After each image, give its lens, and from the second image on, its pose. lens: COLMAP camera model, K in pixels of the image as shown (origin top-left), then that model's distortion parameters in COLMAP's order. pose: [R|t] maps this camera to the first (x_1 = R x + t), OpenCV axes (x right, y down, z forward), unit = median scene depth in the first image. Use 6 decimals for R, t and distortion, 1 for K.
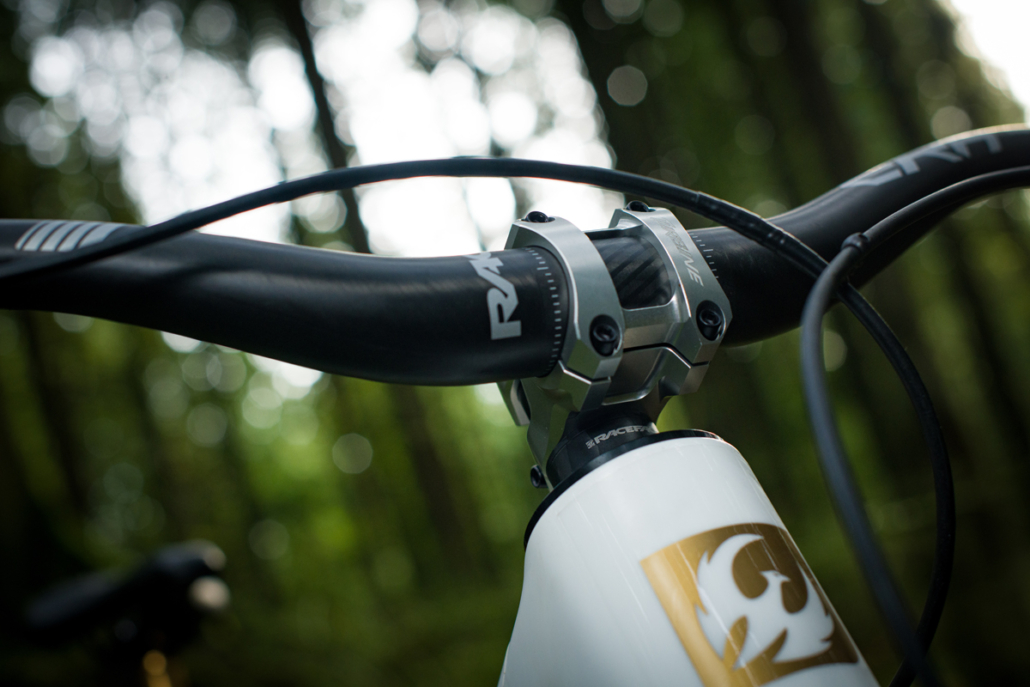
lens RADIAL K [[1612.7, 0, 507.2], [0, 1612.7, 349.0], [0, 0, 1]] dist [-0.197737, 0.000000]
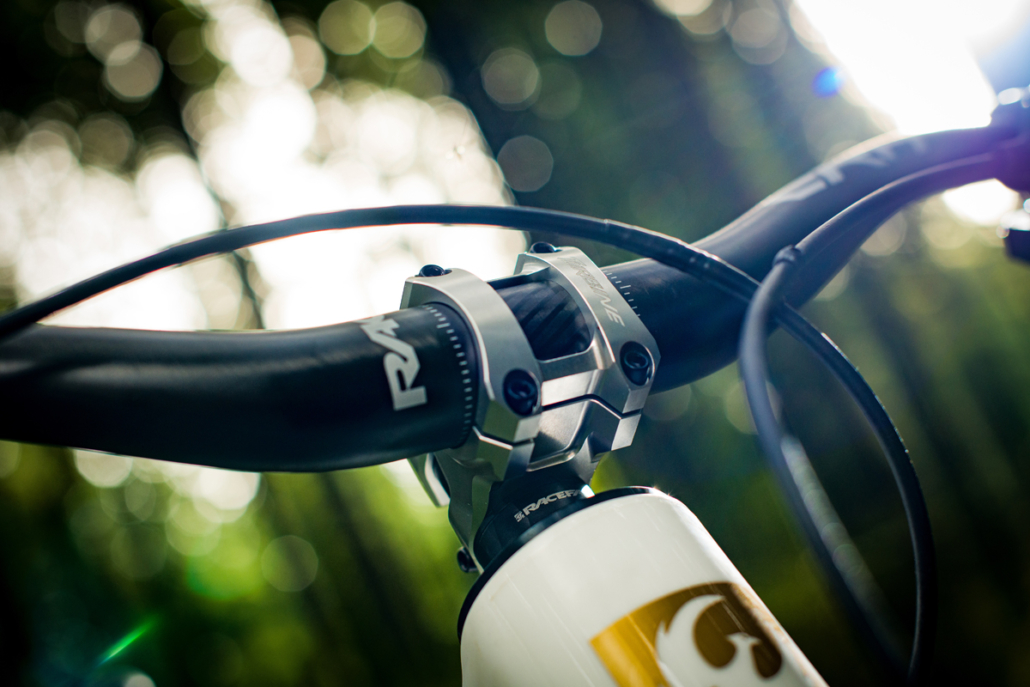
lens RADIAL K [[1612.7, 0, 522.2], [0, 1612.7, 336.6], [0, 0, 1]] dist [-0.197737, 0.000000]
pose [[0.992268, -0.109223, 0.058942, 0.011713], [0.112422, 0.992192, -0.054000, 0.008817], [-0.052583, 0.060208, 0.996800, 0.107616]]
